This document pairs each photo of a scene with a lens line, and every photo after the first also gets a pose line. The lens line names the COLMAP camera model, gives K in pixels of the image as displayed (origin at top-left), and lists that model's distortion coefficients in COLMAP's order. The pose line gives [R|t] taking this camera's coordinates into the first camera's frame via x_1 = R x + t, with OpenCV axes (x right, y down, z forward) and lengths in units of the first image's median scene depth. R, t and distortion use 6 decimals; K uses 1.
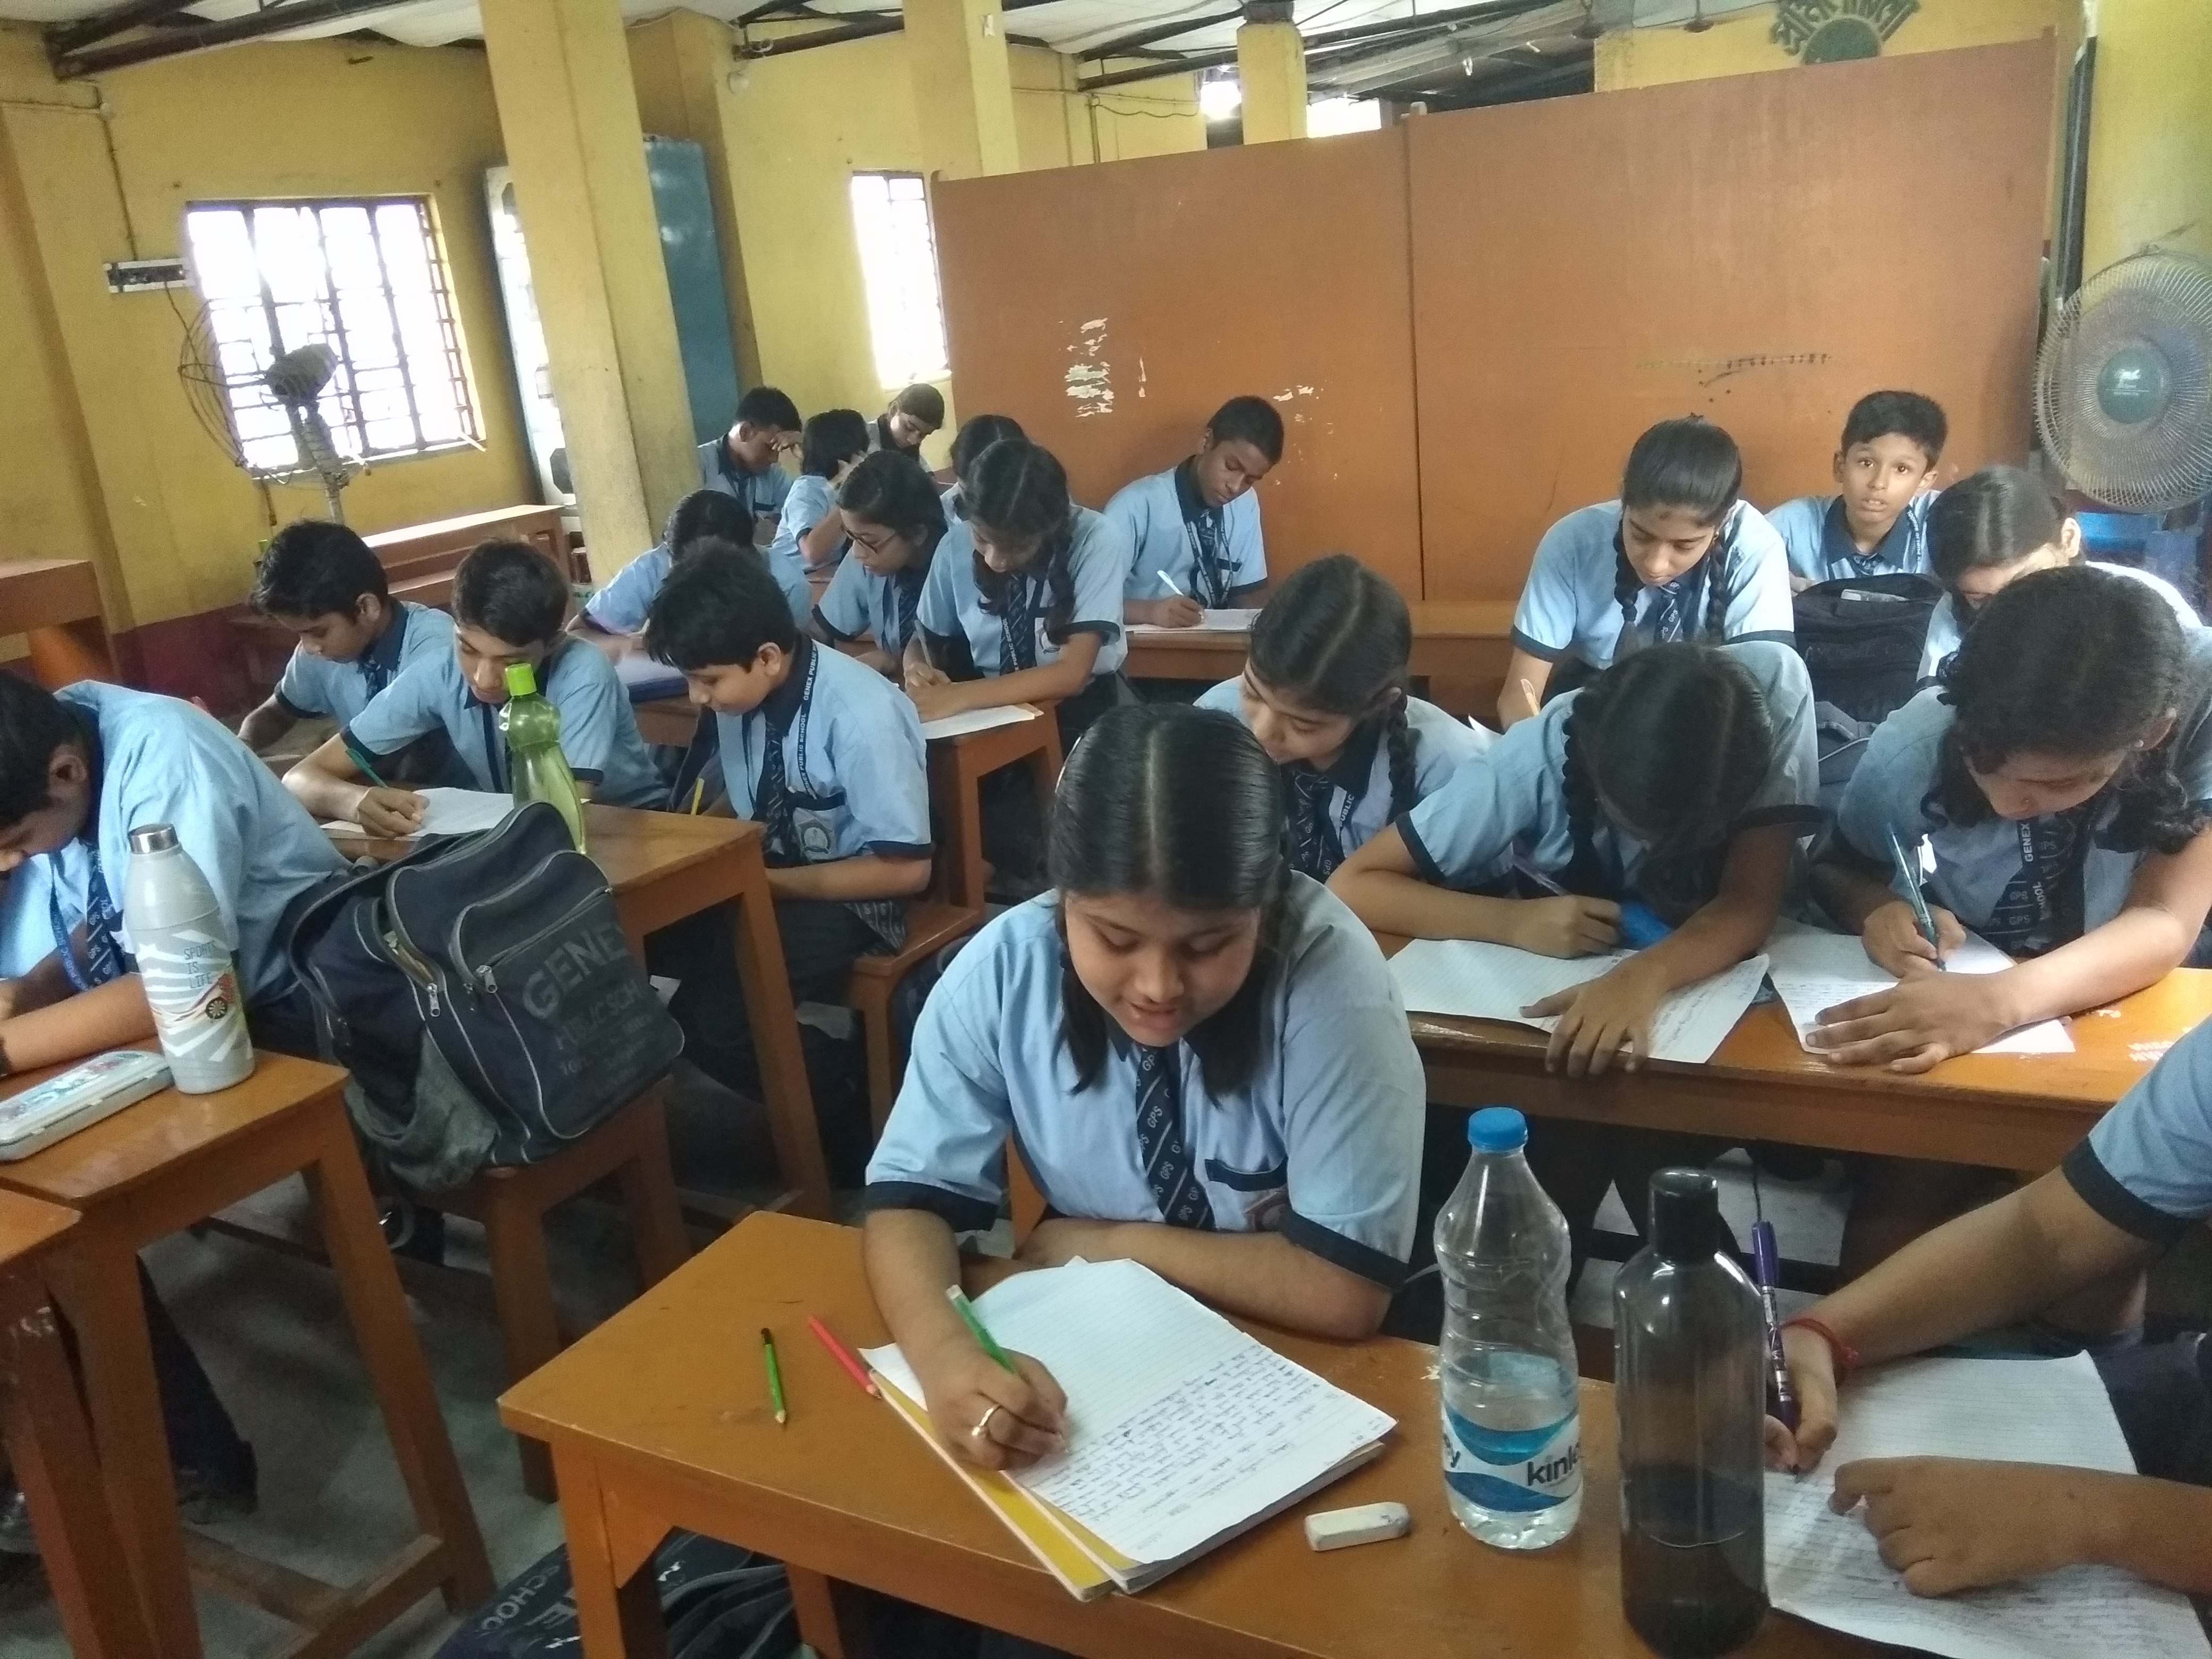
lens RADIAL K [[1767.9, 0, 1104.9], [0, 1767.9, 820.4], [0, 0, 1]] dist [0.096875, -0.185494]
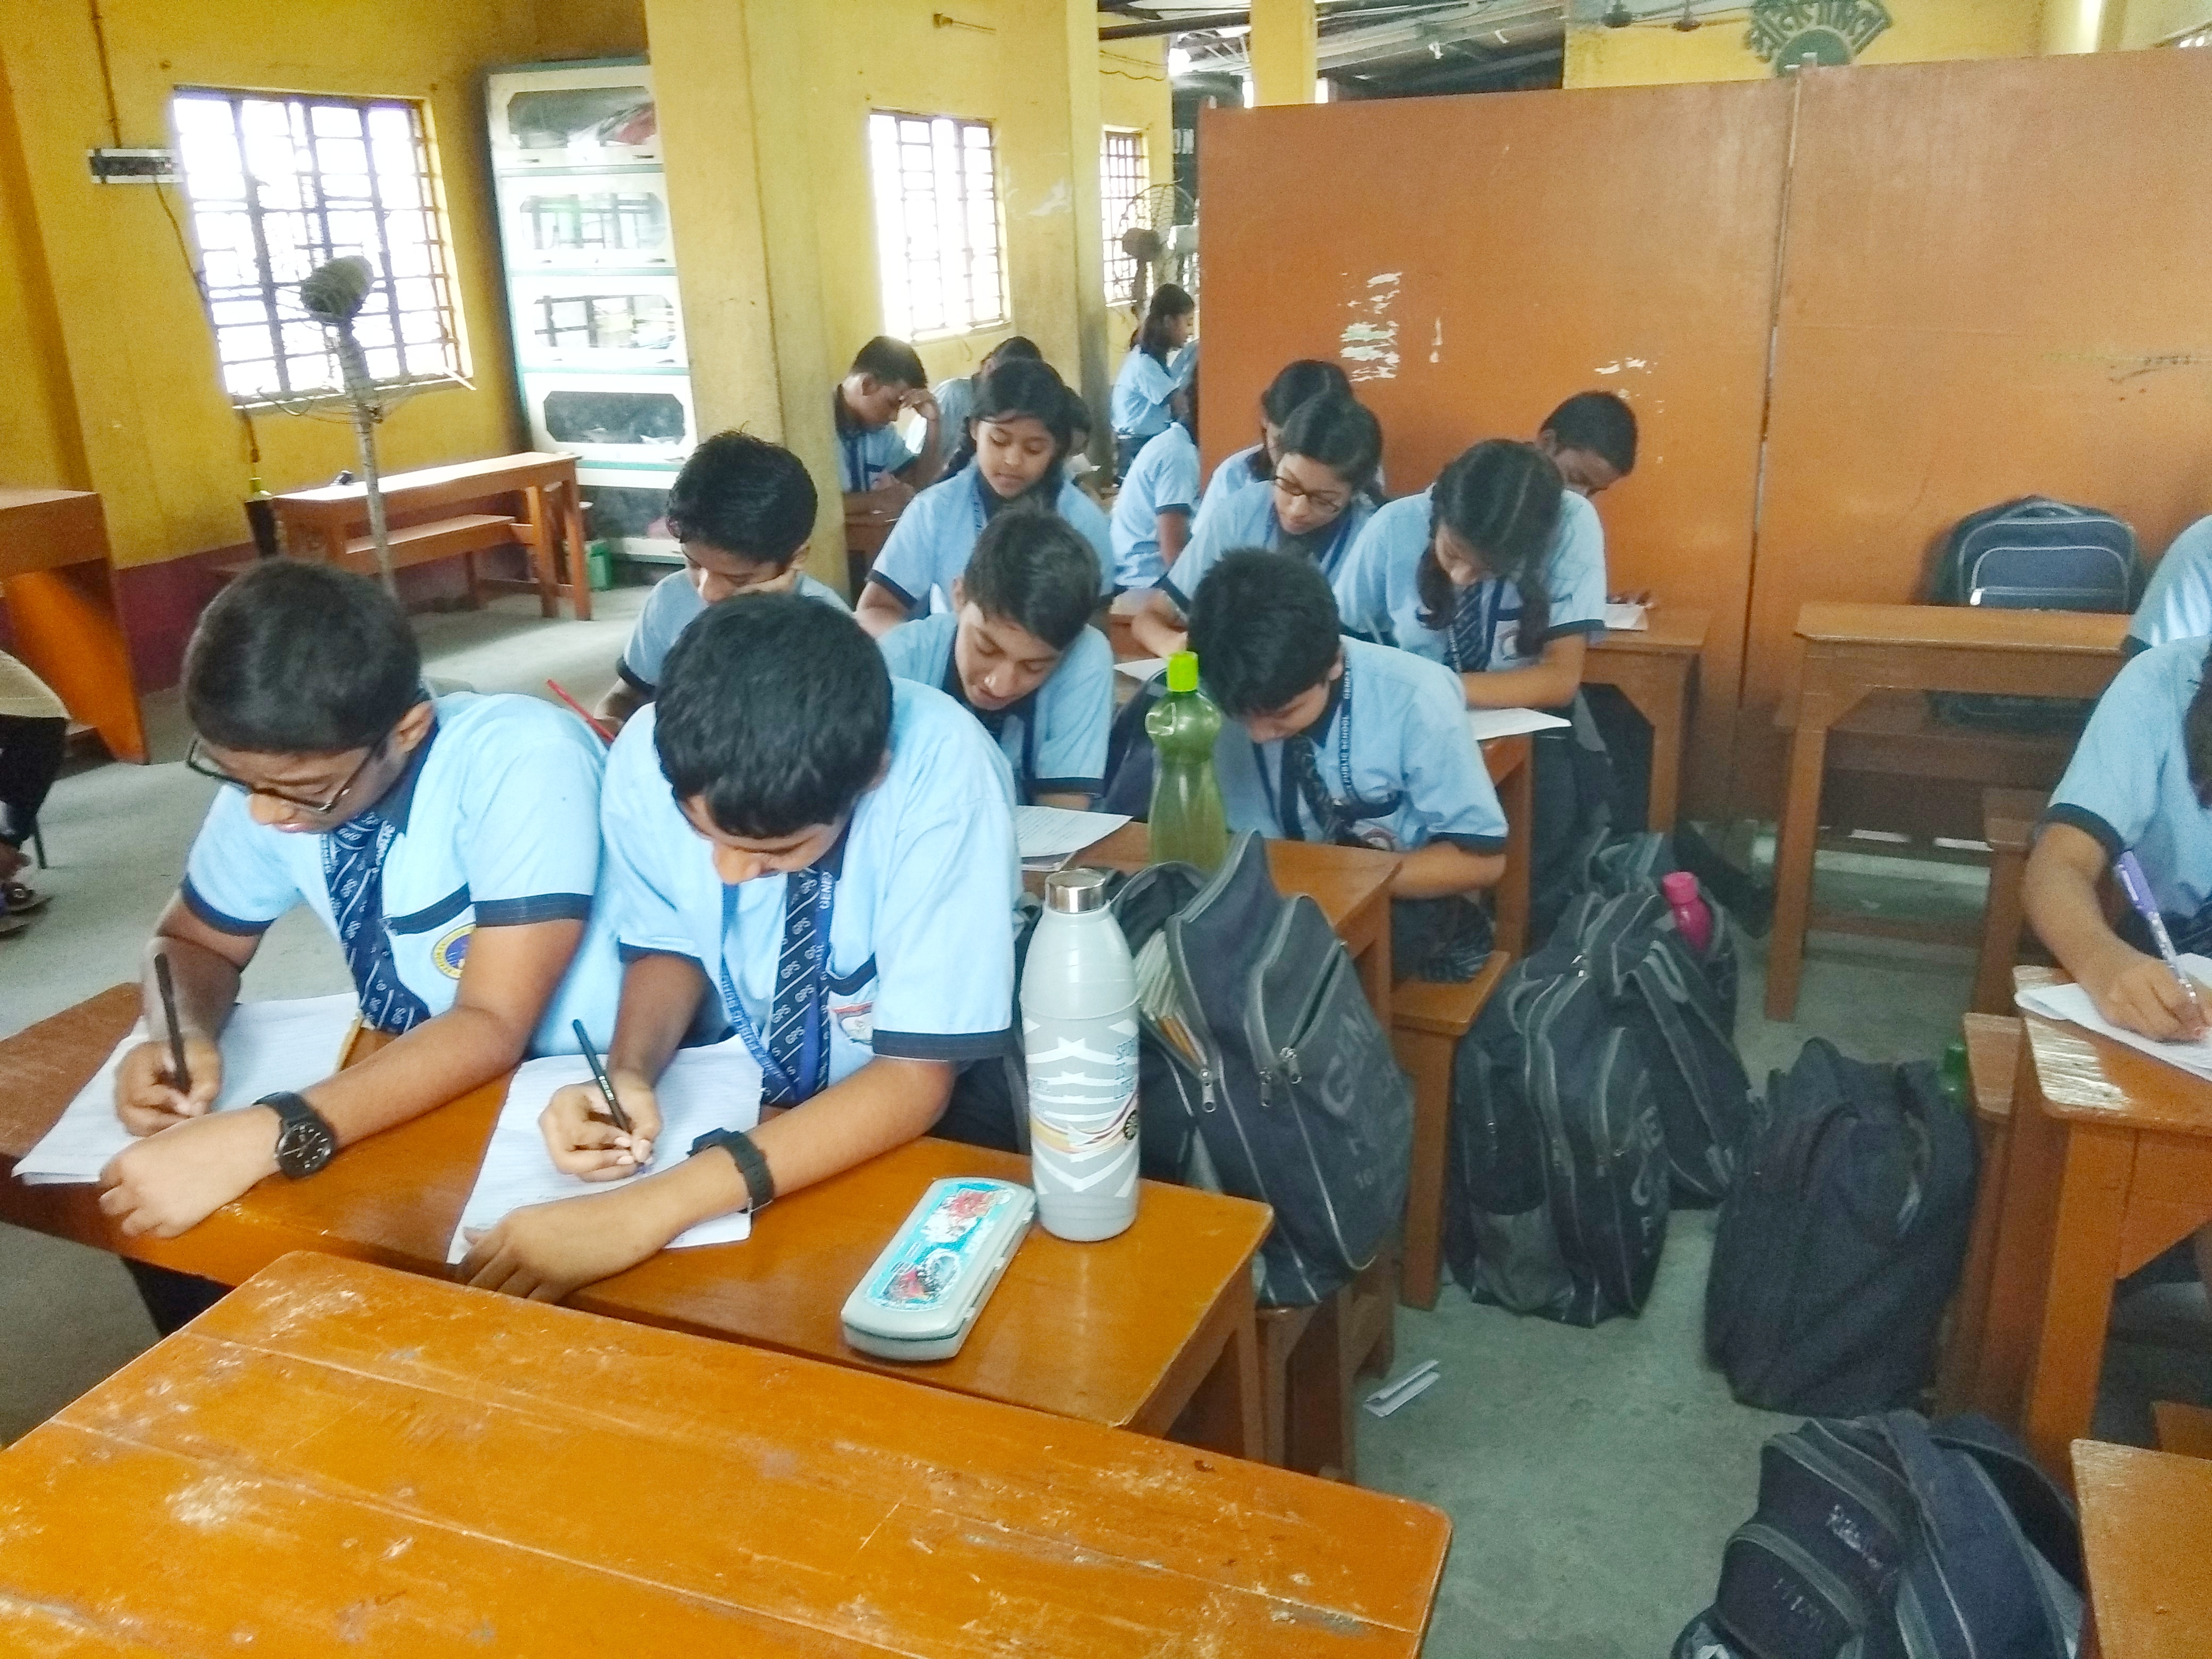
lens RADIAL K [[1767.0, 0, 1106.0], [0, 1767.0, 829.5], [0, 0, 1]] dist [0.083408, -0.149610]
pose [[0.992810, 0.023516, 0.117367, -0.146997], [-0.025274, 0.999589, 0.013517, -0.005919], [-0.117001, -0.016386, 0.992997, 0.072606]]
